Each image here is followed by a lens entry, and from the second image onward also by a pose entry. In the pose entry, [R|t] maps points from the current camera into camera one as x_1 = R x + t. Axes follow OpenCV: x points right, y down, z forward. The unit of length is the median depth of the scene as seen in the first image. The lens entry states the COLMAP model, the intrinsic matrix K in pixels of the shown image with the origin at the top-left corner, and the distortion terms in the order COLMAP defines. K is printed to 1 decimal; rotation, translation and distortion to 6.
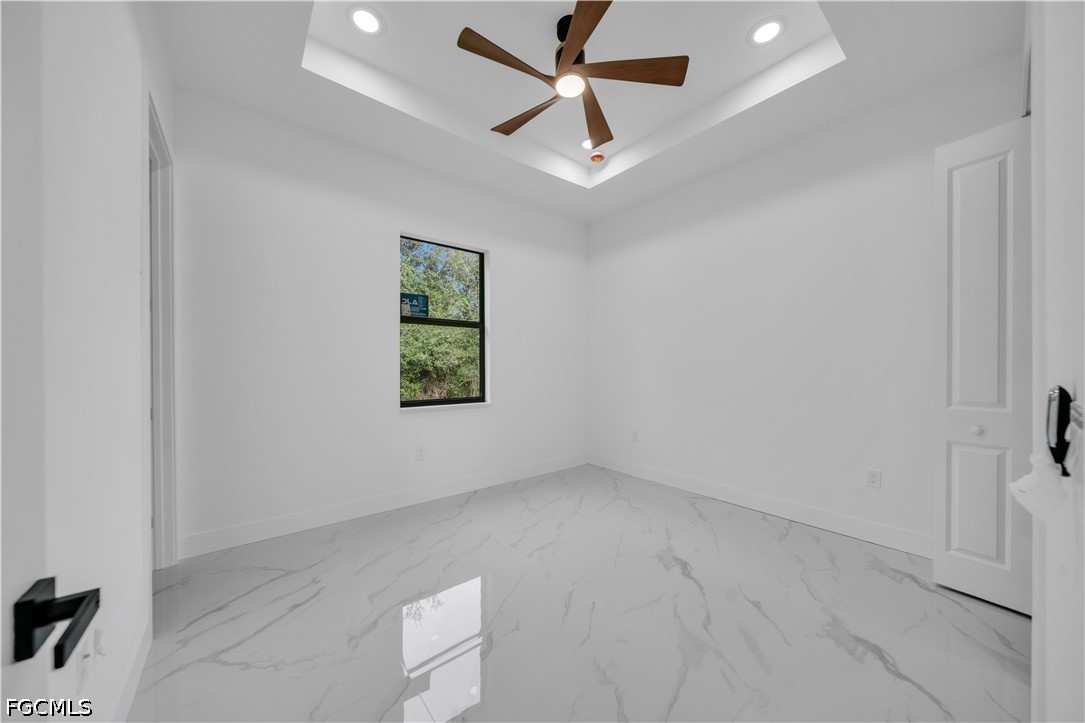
lens RADIAL K [[375.8, 0, 546.4], [0, 375.8, 366.7], [0, 0, 1]] dist [0.006300, -0.003170]
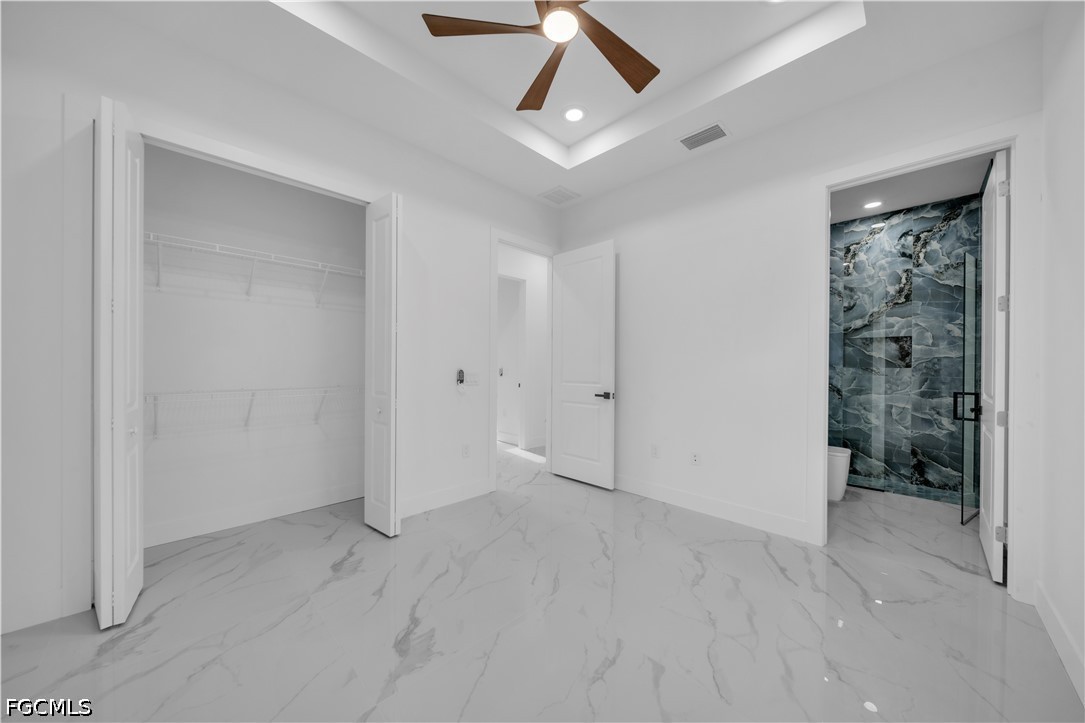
lens RADIAL K [[375.8, 0, 546.4], [0, 375.8, 366.7], [0, 0, 1]] dist [0.006300, -0.003170]
pose [[-0.994661, -0.006062, -0.103023, 0.204010], [-0.006858, 0.999949, 0.007381, -0.007643], [0.102973, 0.008048, -0.994652, 2.096760]]
